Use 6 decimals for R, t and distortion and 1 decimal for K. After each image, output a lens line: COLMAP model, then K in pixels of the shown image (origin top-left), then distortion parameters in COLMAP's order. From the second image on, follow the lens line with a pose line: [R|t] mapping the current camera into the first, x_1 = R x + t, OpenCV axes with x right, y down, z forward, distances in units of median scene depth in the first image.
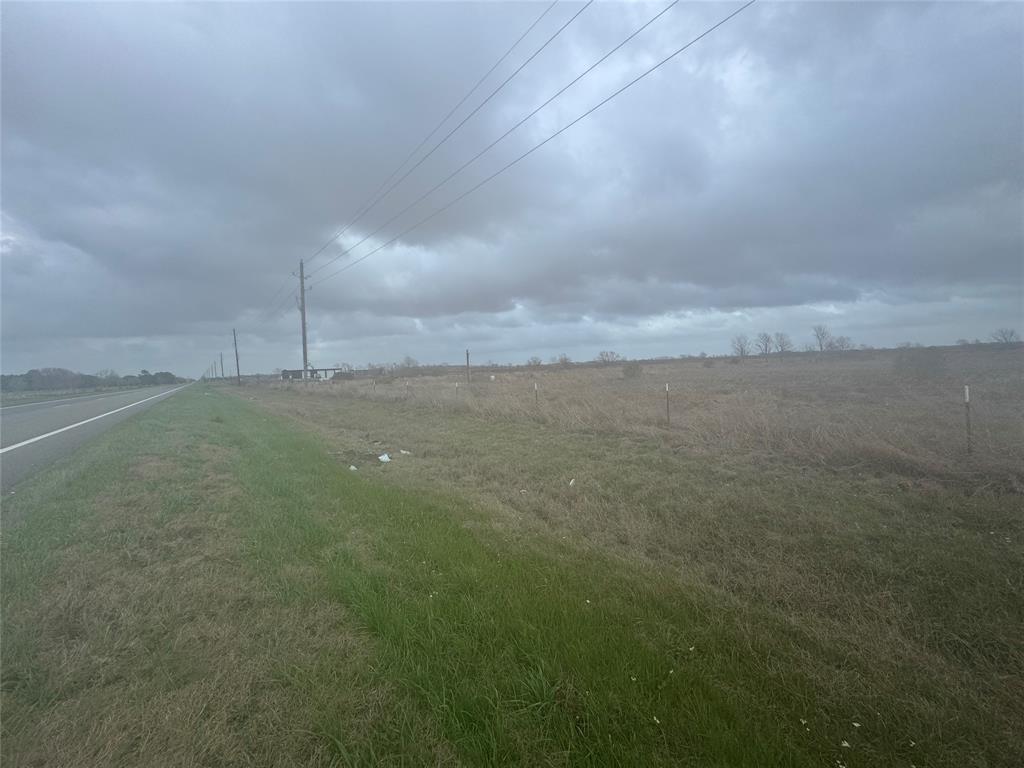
lens RADIAL K [[403.5, 0, 510.5], [0, 403.5, 387.8], [0, 0, 1]] dist [-0.002487, 0.000117]
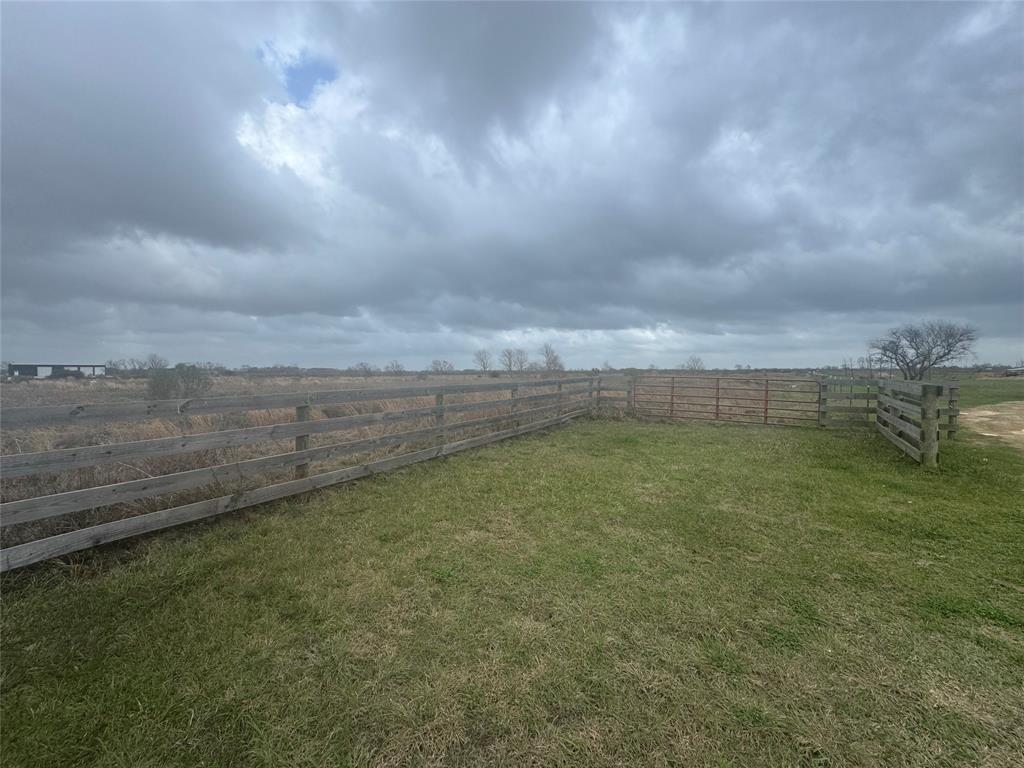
lens RADIAL K [[403.5, 0, 512.3], [0, 403.5, 376.9], [0, 0, 1]] dist [-0.002487, 0.000117]
pose [[0.967876, 0.039808, 0.248258, 1.050521], [-0.028346, 0.998368, -0.049576, -0.017660], [-0.249826, 0.040946, 0.967425, -0.419299]]
